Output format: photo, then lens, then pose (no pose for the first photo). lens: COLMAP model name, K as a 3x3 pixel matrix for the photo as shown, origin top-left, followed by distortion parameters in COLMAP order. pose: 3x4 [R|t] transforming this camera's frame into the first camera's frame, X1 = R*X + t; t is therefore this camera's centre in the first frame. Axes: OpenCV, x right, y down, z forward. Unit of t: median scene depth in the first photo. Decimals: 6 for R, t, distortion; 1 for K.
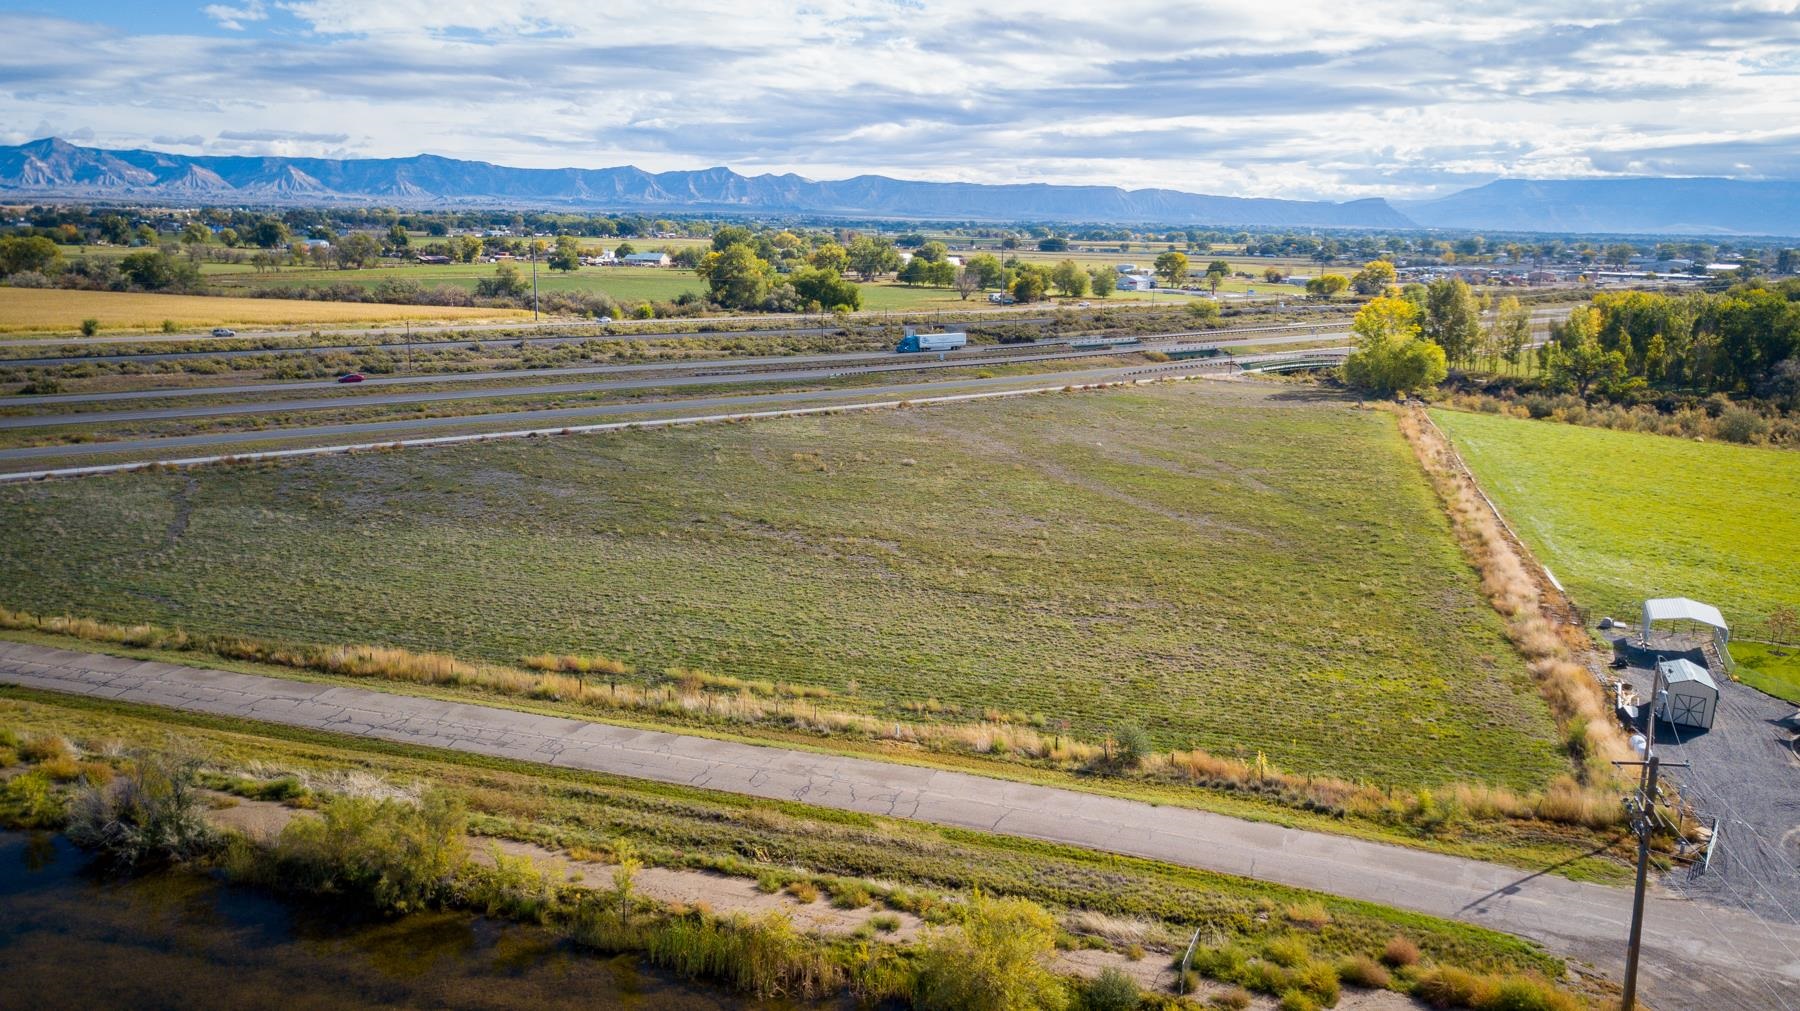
lens RADIAL K [[1371.6, 0, 904.4], [0, 1371.6, 493.6], [0, 0, 1]] dist [0.003986, 0.000112]
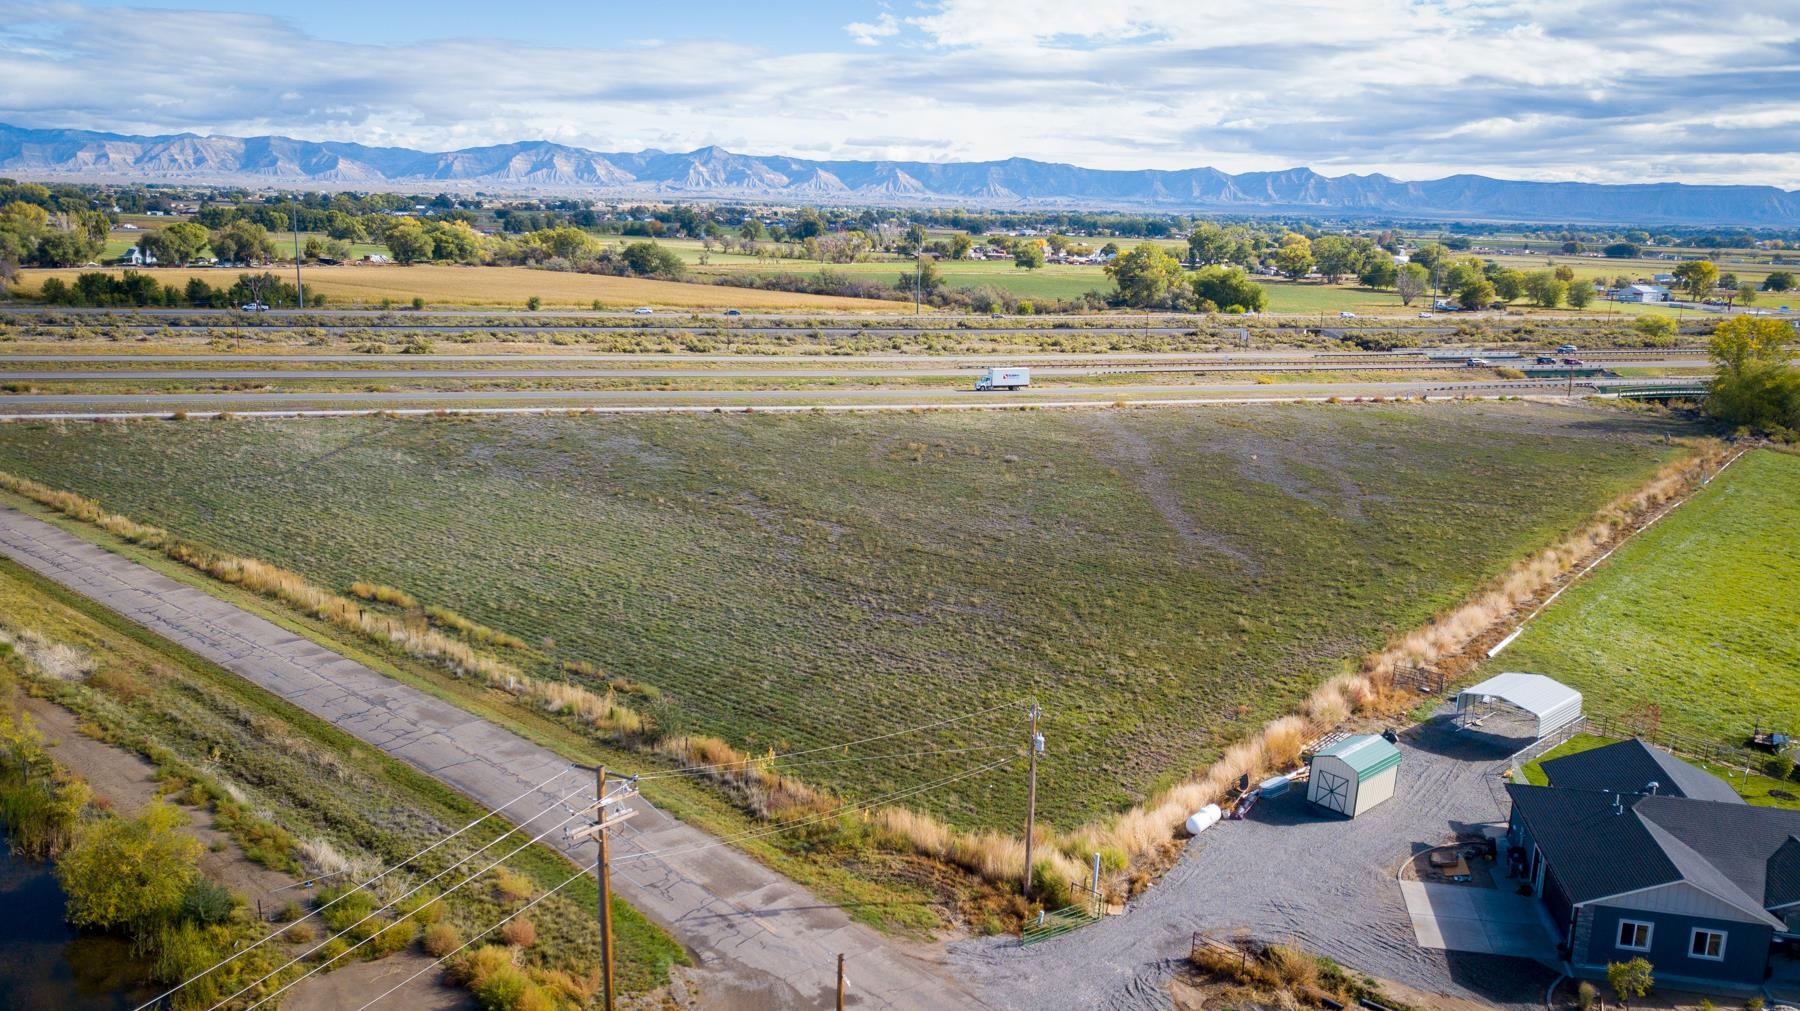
lens RADIAL K [[1371.6, 0, 913.8], [0, 1371.6, 511.1], [0, 0, 1]] dist [0.003986, 0.000112]
pose [[0.920062, 0.088724, -0.381594, 0.087404], [-0.084418, 0.996036, 0.028047, -0.002004], [0.382570, 0.006408, 0.923904, 0.017270]]
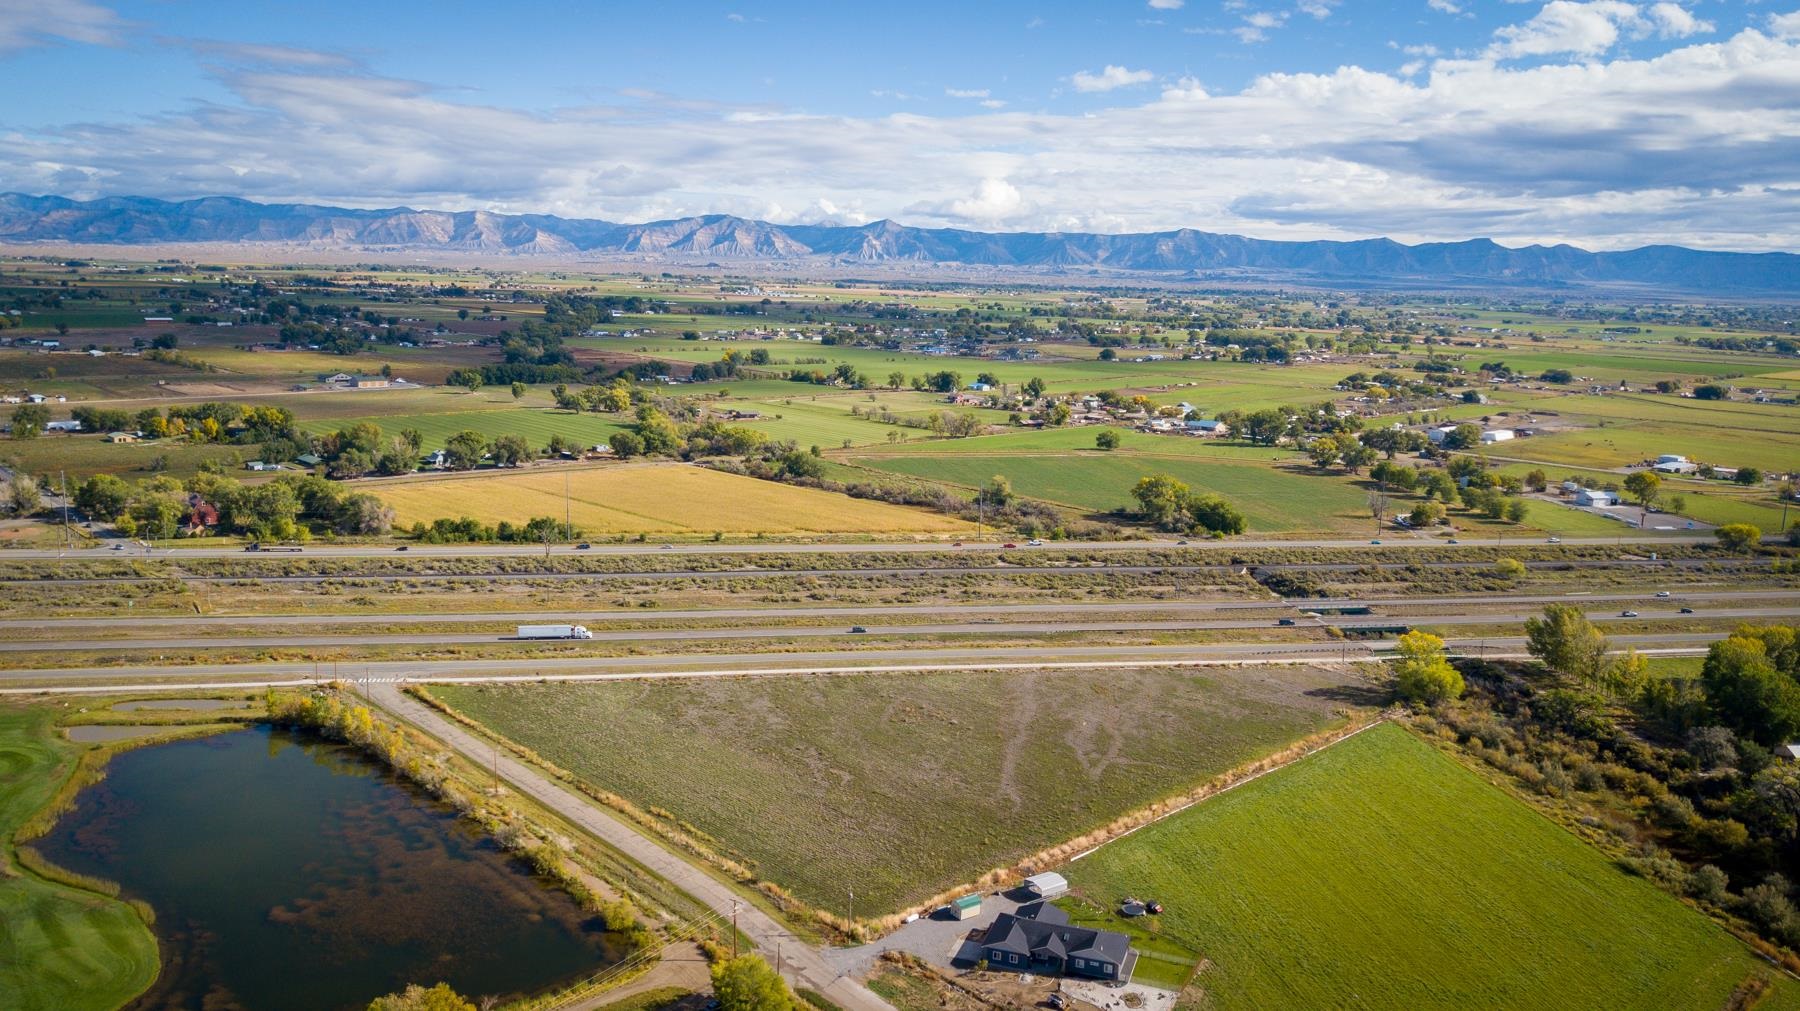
lens RADIAL K [[1371.6, 0, 885.7], [0, 1371.6, 524.6], [0, 0, 1]] dist [0.003986, 0.000112]
pose [[0.855161, 0.089275, -0.510617, 0.242906], [-0.100867, 0.994887, 0.005015, -0.083255], [0.508454, 0.047216, 0.859794, -0.199413]]
